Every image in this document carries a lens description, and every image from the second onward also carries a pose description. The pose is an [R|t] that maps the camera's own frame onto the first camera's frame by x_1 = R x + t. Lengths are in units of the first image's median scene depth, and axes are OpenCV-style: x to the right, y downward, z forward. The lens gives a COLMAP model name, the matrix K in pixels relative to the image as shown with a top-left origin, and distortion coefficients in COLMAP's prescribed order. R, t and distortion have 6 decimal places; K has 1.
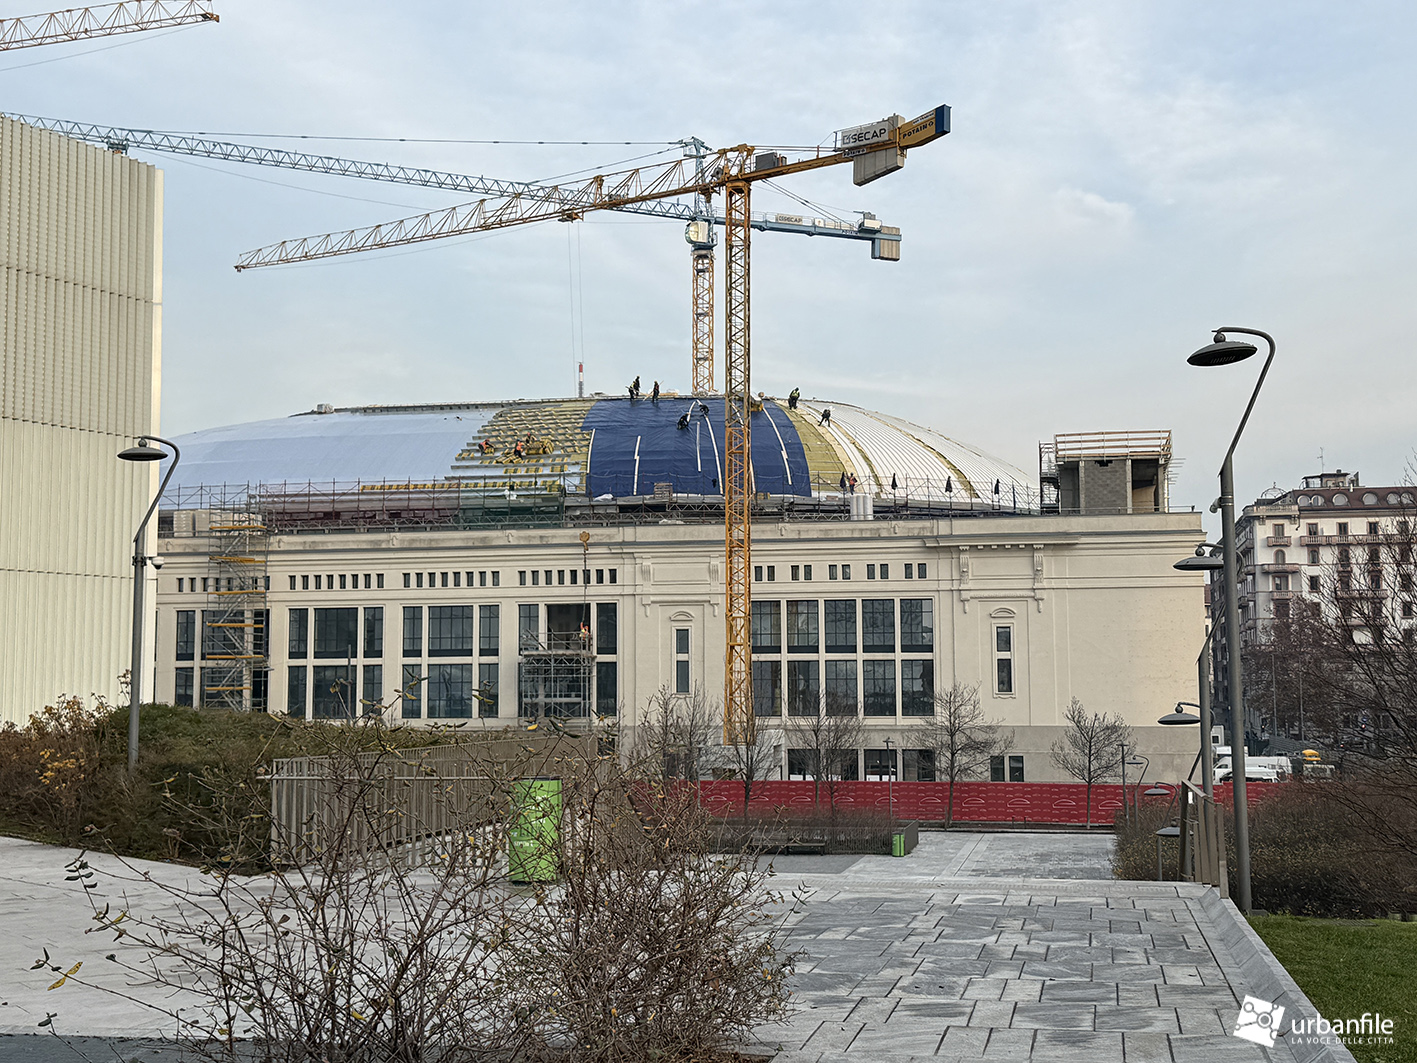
lens RADIAL K [[1798.0, 0, 708.5], [0, 1798.0, 531.5], [0, 0, 1]] dist [0.167251, 0.016473]
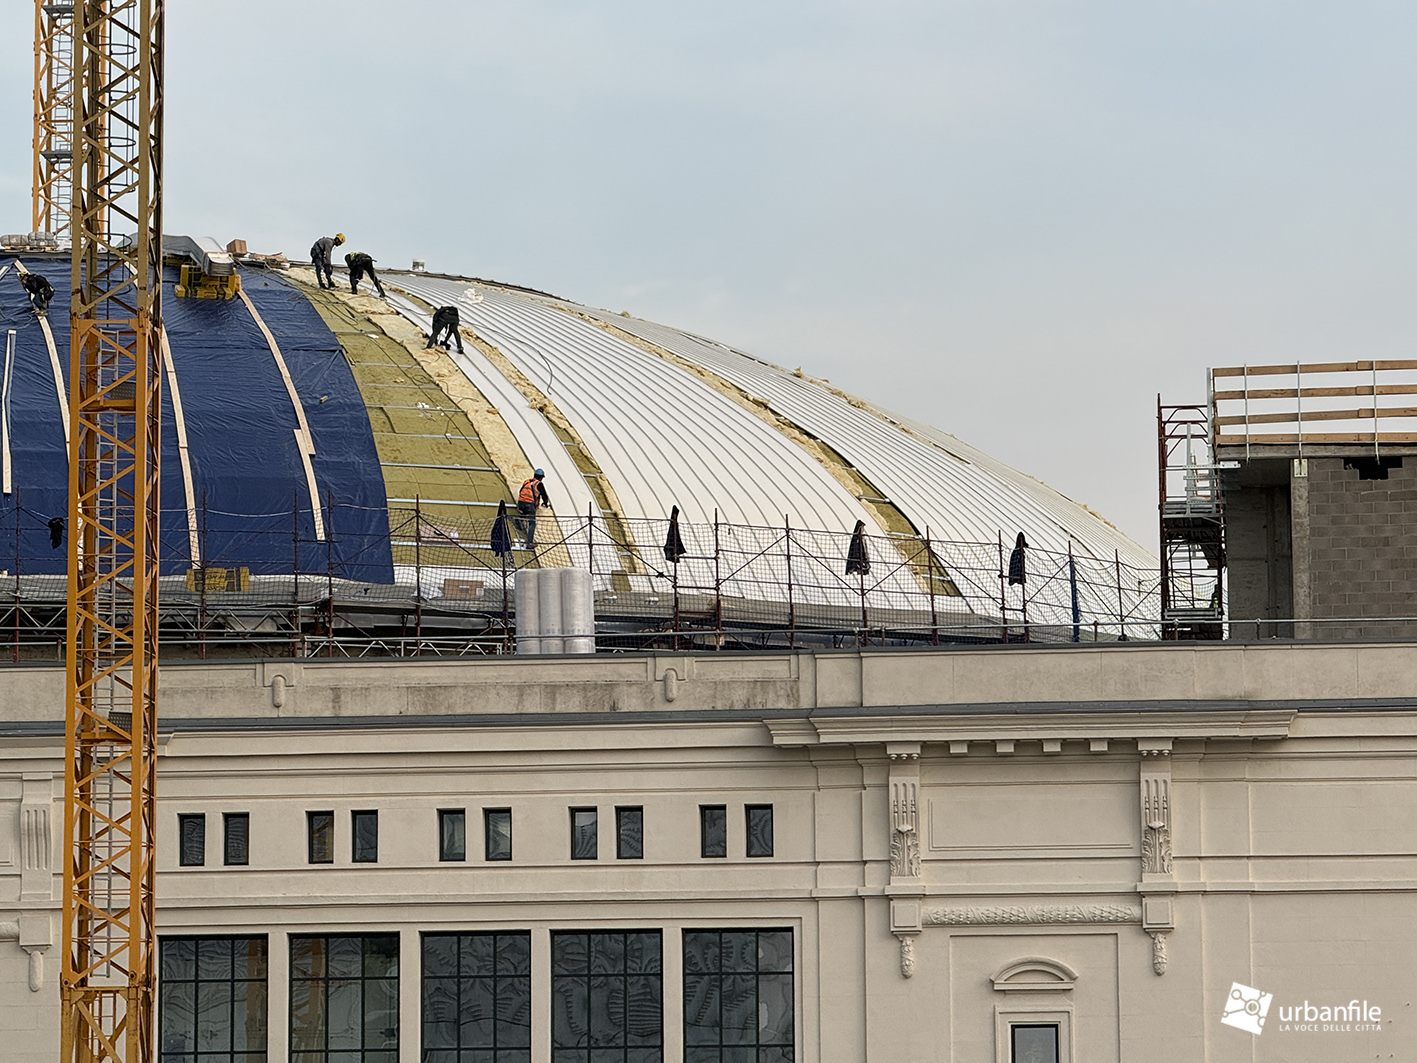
lens RADIAL K [[5455.0, 0, 705.8], [0, 5455.0, 492.0], [0, 0, 1]] dist [0.190986, 1.570873]
pose [[0.995029, 0.011797, 0.098883, 0.021470], [-0.006744, 0.998661, -0.051282, 0.011756], [-0.099355, 0.050360, 0.993777, 0.121813]]
